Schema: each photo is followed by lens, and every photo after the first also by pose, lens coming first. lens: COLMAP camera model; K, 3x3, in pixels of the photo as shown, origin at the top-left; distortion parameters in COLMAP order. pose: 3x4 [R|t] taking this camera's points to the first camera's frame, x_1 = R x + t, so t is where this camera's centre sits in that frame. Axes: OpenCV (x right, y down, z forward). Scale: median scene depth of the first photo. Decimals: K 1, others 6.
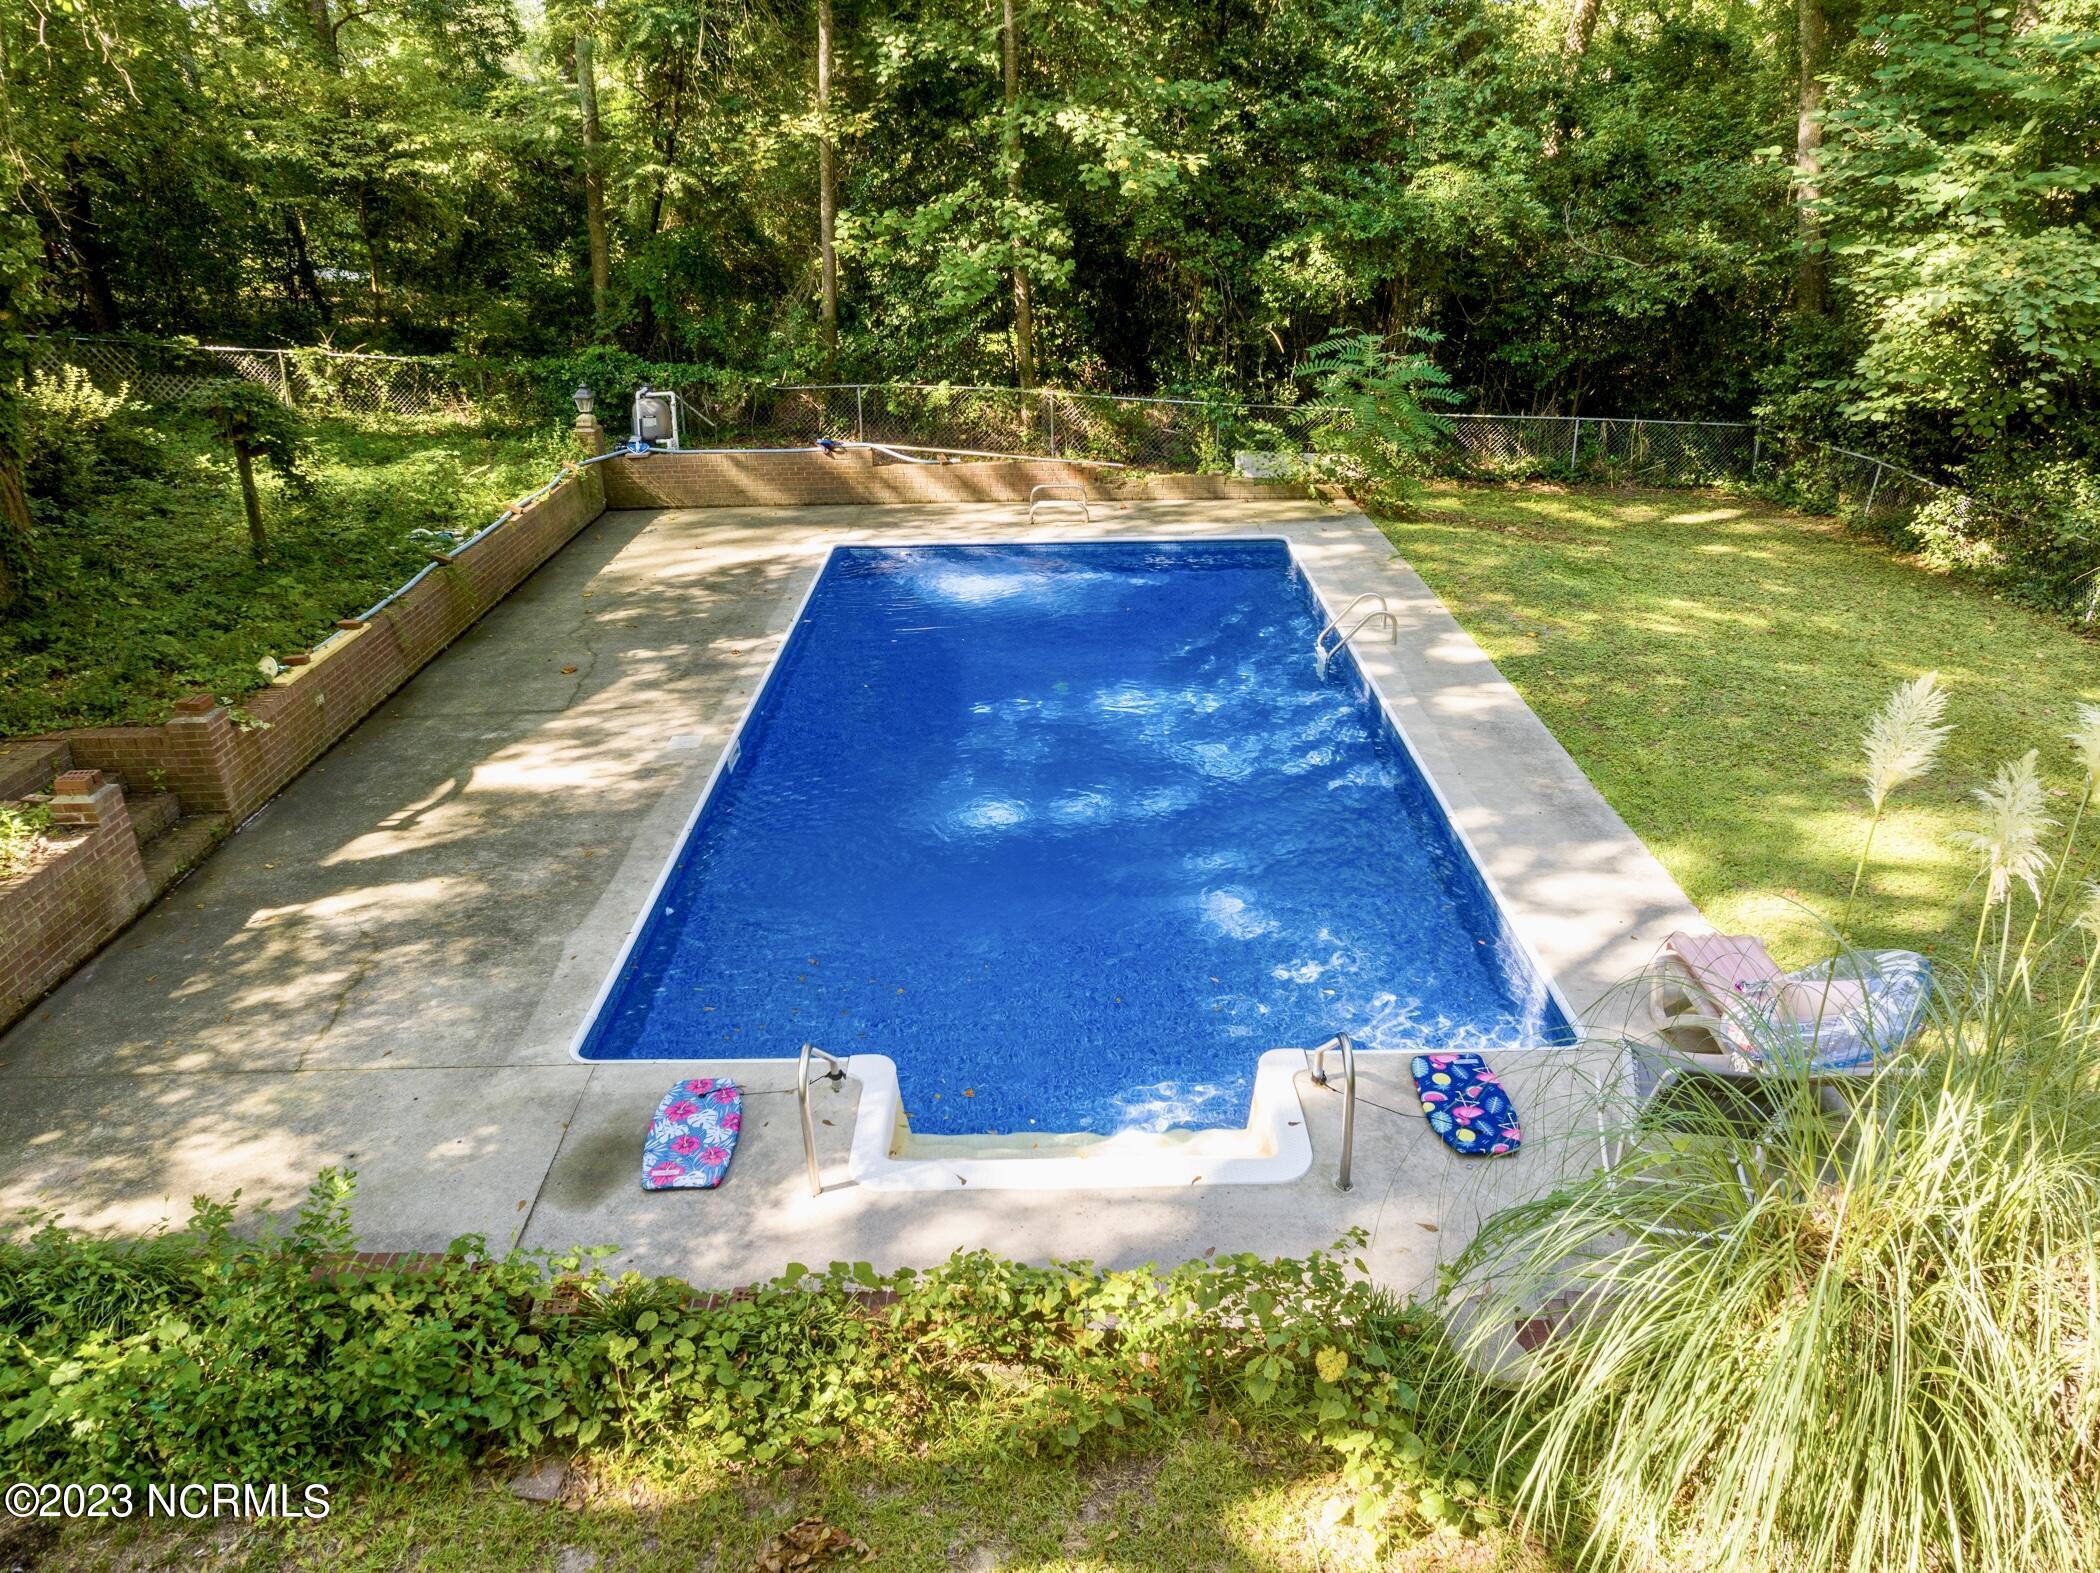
lens RADIAL K [[1477.7, 0, 1044.1], [0, 1477.7, 795.3], [0, 0, 1]] dist [-0.049741, 0.023137]
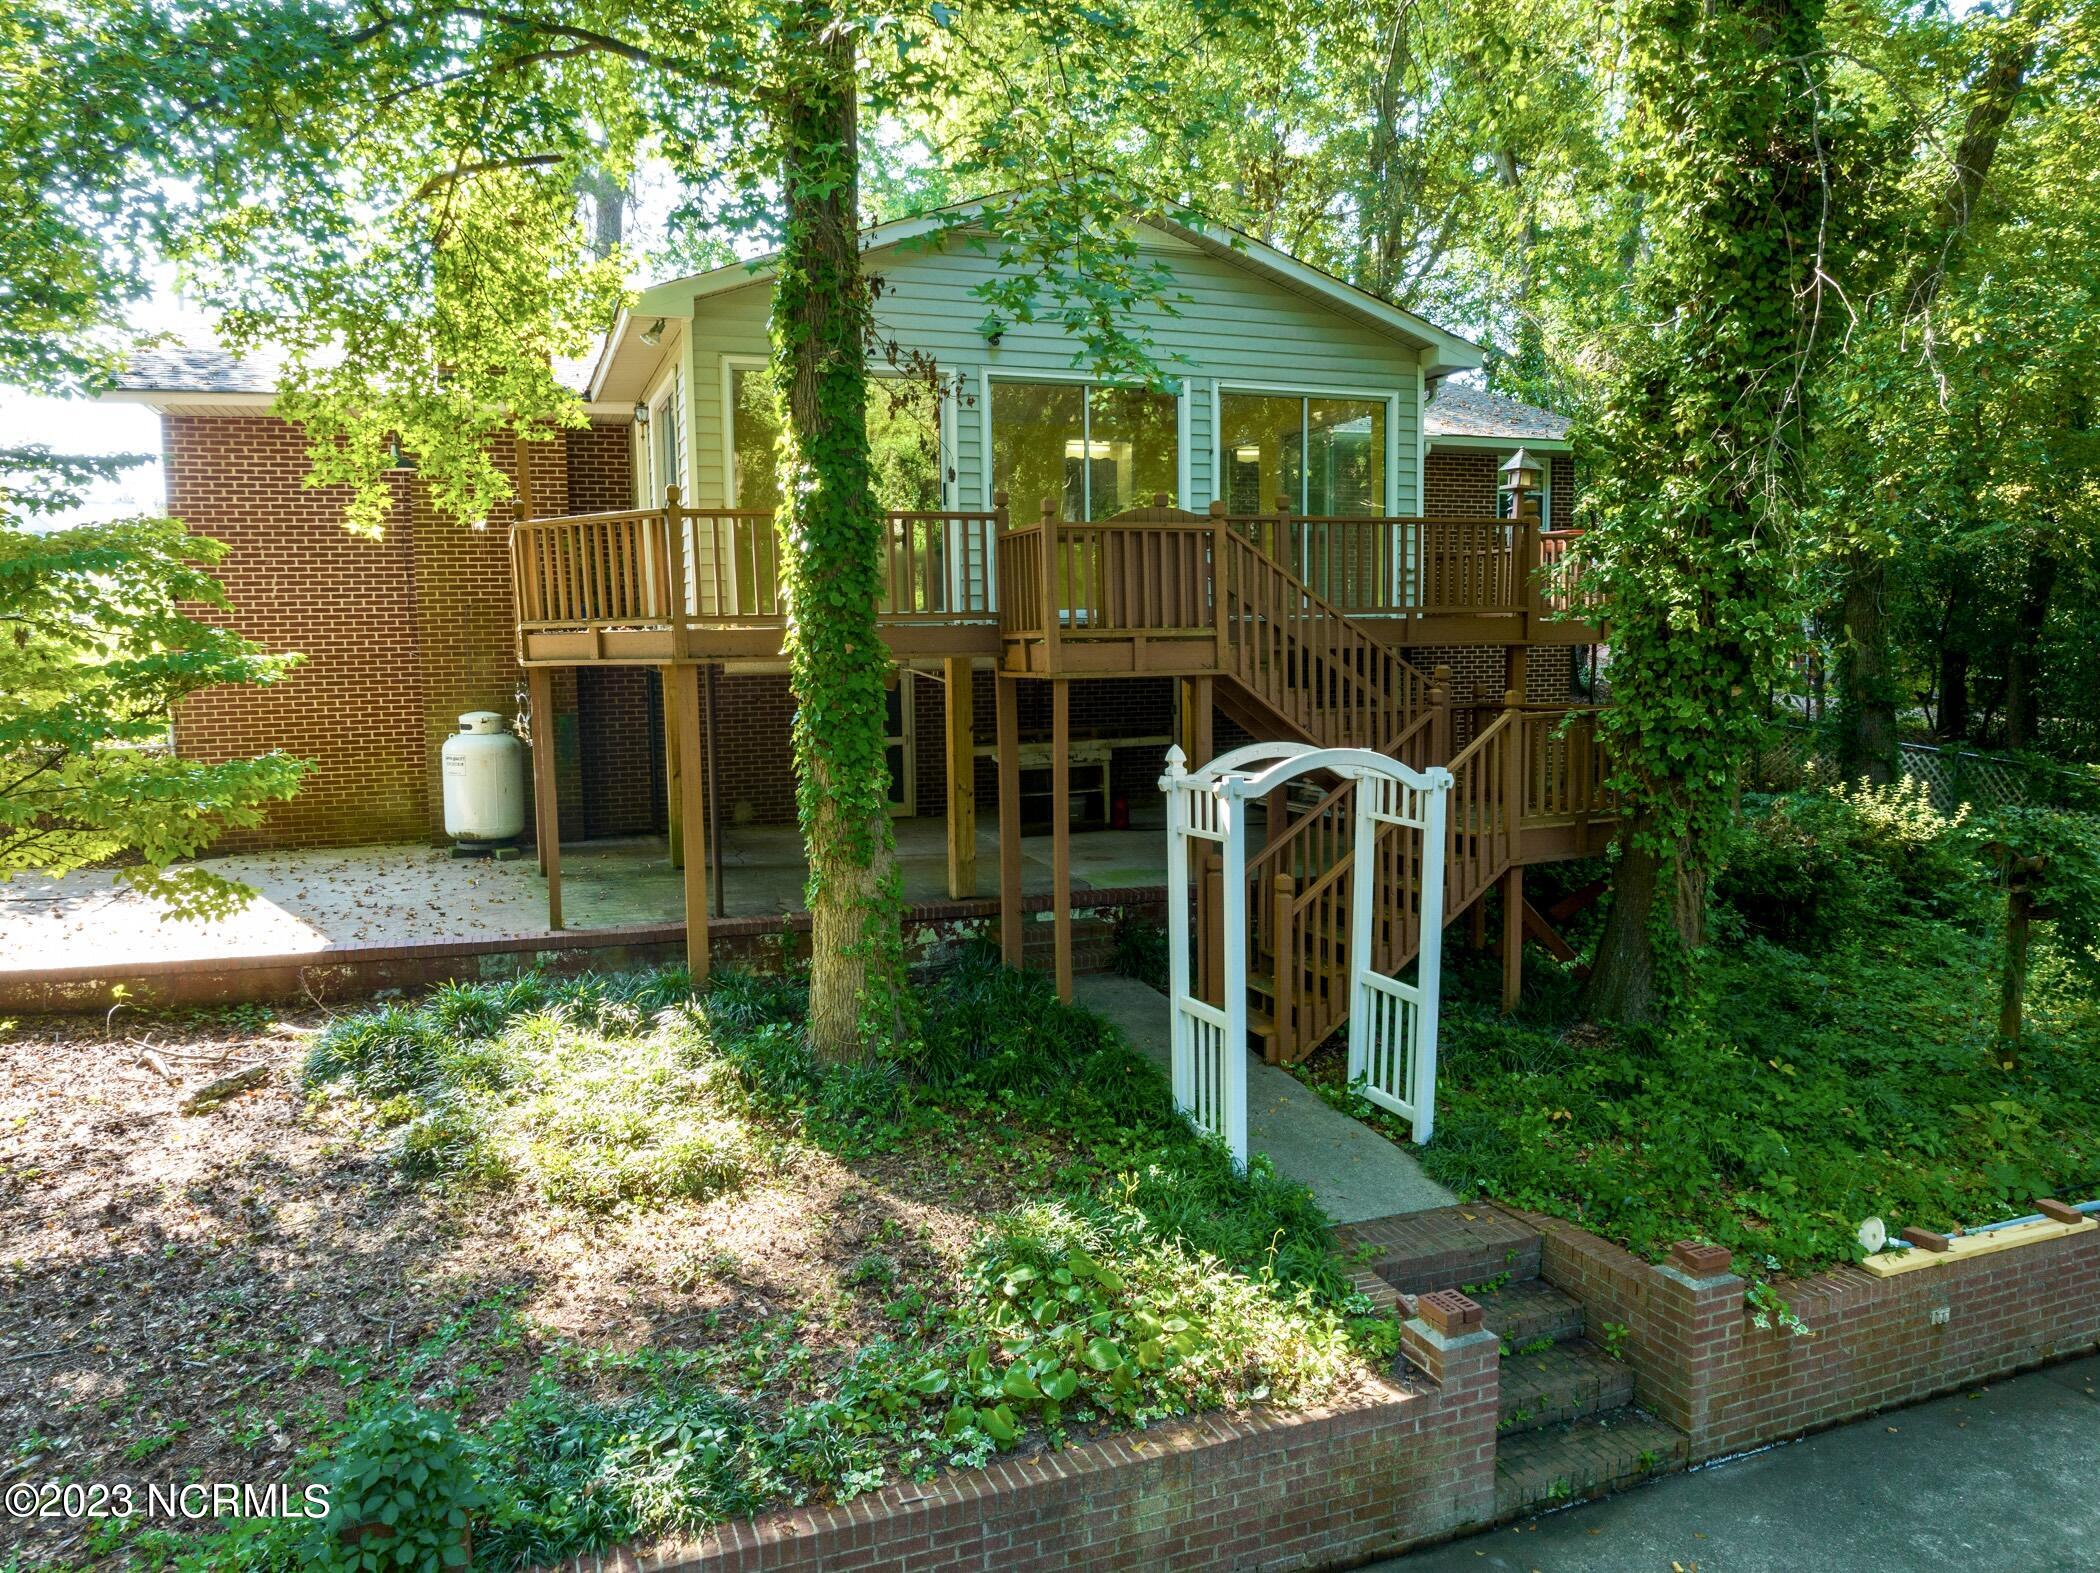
lens RADIAL K [[1477.7, 0, 1052.5], [0, 1477.7, 794.8], [0, 0, 1]] dist [-0.049741, 0.023137]
pose [[0.358602, 0.111415, -0.926818, -0.094511], [-0.372066, 0.927639, -0.032445, -0.108506], [0.856138, 0.356472, 0.374106, 0.381871]]
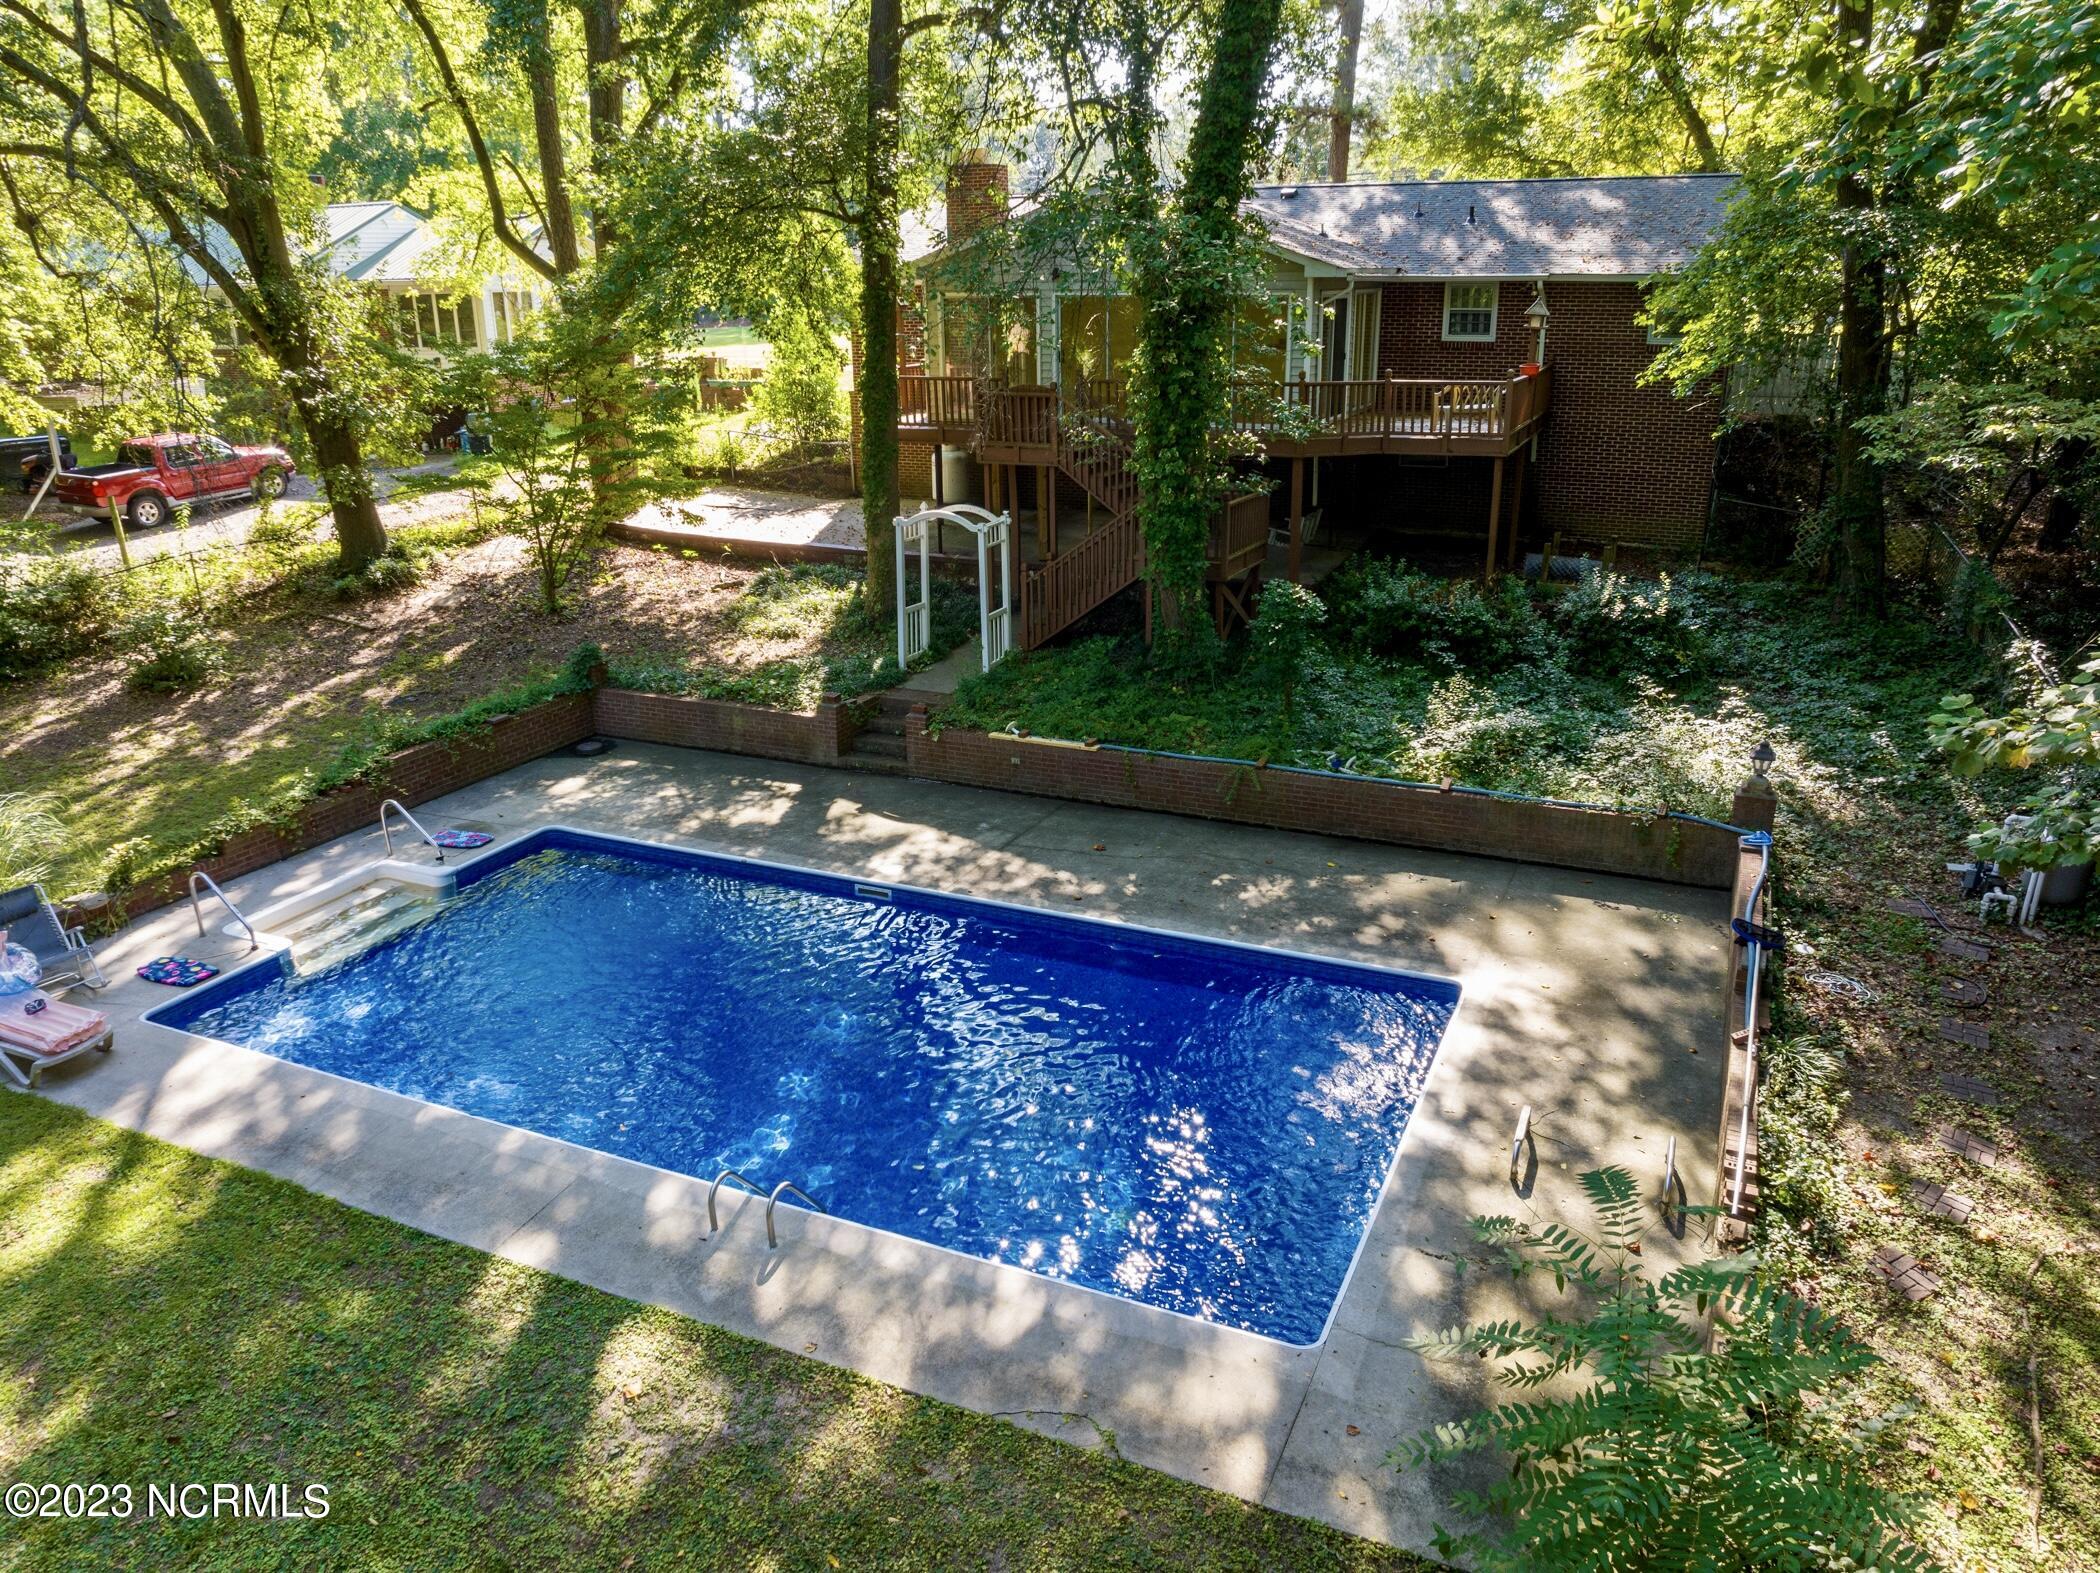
lens RADIAL K [[1477.7, 0, 1058.2], [0, 1477.7, 788.8], [0, 0, 1]] dist [-0.049741, 0.023137]
pose [[-0.406941, 0.318920, -0.855972, 0.837423], [-0.357070, 0.806973, 0.470420, -0.794226], [0.840773, 0.497076, -0.214514, 1.386086]]
